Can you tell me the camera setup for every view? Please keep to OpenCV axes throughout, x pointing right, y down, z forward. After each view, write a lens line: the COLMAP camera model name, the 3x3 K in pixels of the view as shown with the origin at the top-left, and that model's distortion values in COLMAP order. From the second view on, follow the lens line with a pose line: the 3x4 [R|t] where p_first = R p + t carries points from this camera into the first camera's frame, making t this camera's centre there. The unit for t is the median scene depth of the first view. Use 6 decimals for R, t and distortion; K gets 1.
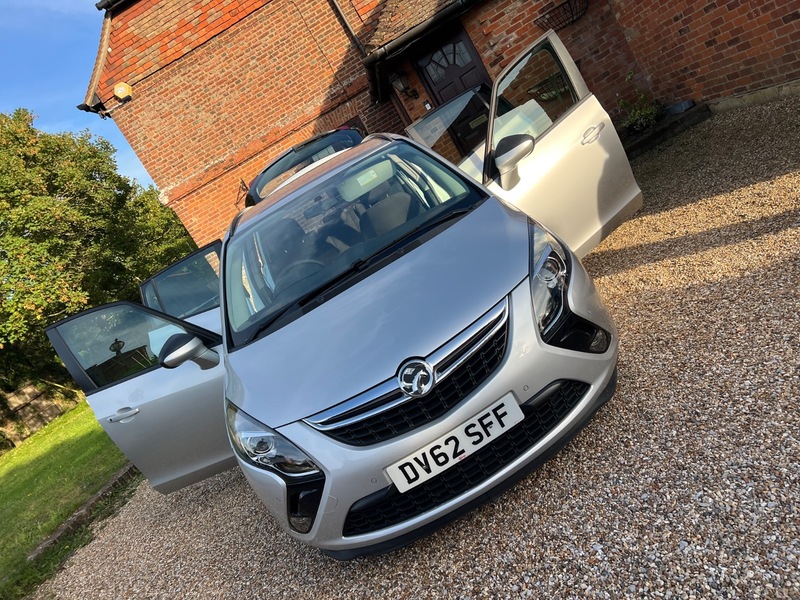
lens RADIAL K [[602.6, 0, 402.1], [0, 602.6, 294.3], [0, 0, 1]] dist [0.068215, -0.071399]
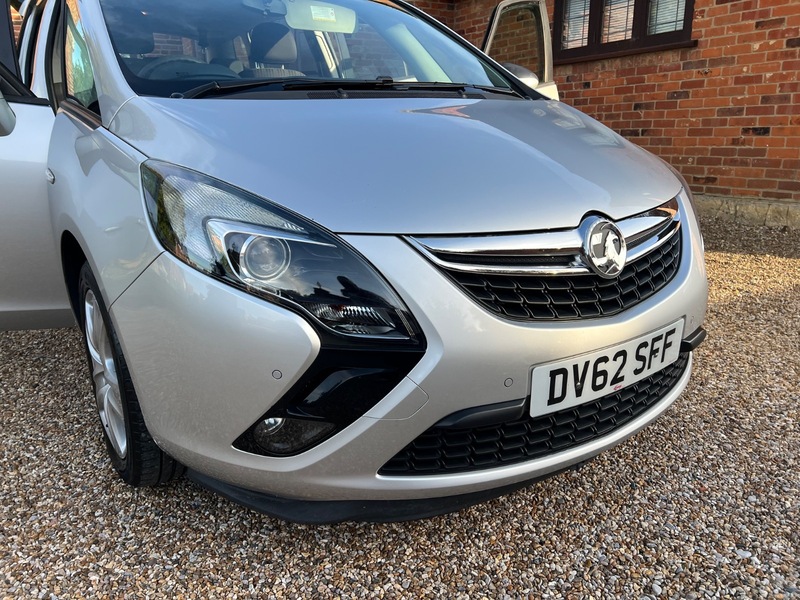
lens RADIAL K [[604.7, 0, 400.5], [0, 604.7, 301.8], [0, 0, 1]] dist [0.059745, -0.059952]
pose [[0.768947, 0.355707, 0.531219, -0.327094], [-0.329670, 0.932545, -0.147234, 0.261834], [-0.547757, -0.061911, 0.834343, 0.445036]]
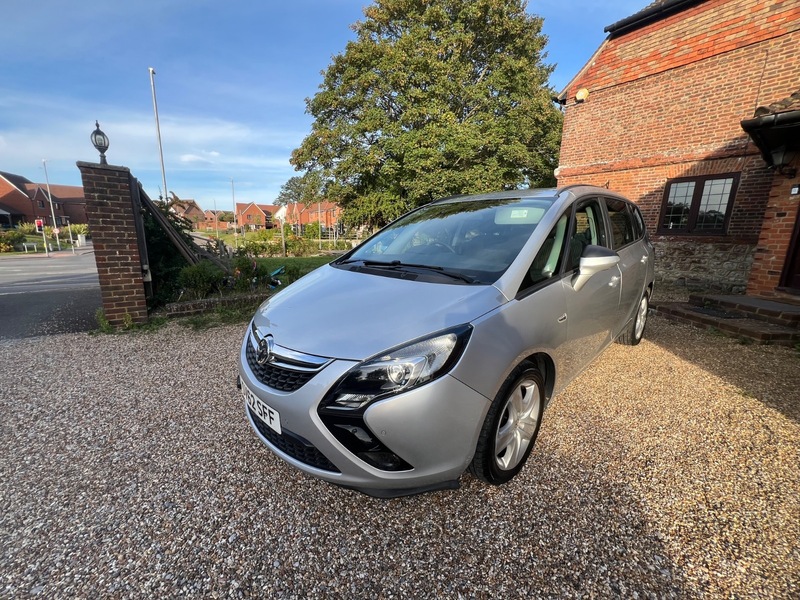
lens RADIAL K [[321.3, 0, 400.0], [0, 321.3, 300.0], [0, 0, 1]] dist [0.000582, 0.000413]
pose [[0.503446, 0.641210, -0.579131, 0.398323], [-0.465955, 0.765935, 0.442977, -0.311757], [0.727618, 0.046834, 0.684382, 0.533860]]
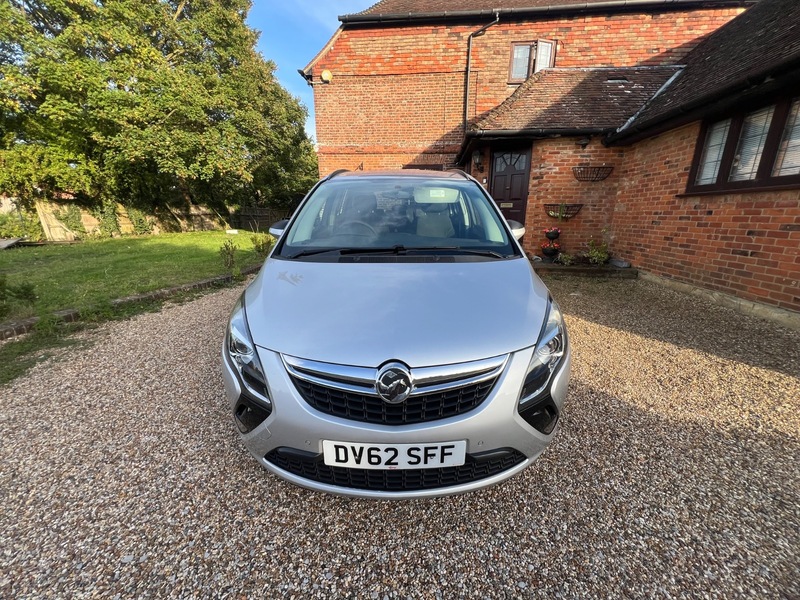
lens RADIAL K [[320.3, 0, 399.2], [0, 320.3, 301.5], [0, 0, 1]] dist [-0.000170, -0.000072]
pose [[0.857456, 0.513593, 0.031488, -0.039943], [-0.513953, 0.851880, 0.100765, -0.024458], [0.024929, -0.102585, 0.994412, 0.360082]]
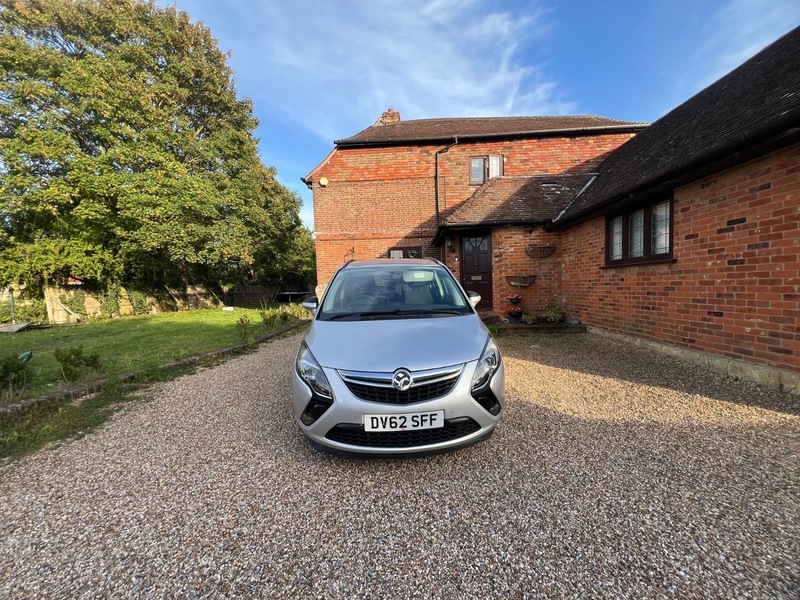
lens RADIAL K [[320.3, 0, 399.2], [0, 320.3, 301.5], [0, 0, 1]] dist [-0.000170, -0.000072]
pose [[0.878421, 0.476287, -0.039079, -0.044471], [-0.477509, 0.871532, -0.111432, 0.033444], [-0.019015, 0.116544, 0.993003, -0.008202]]
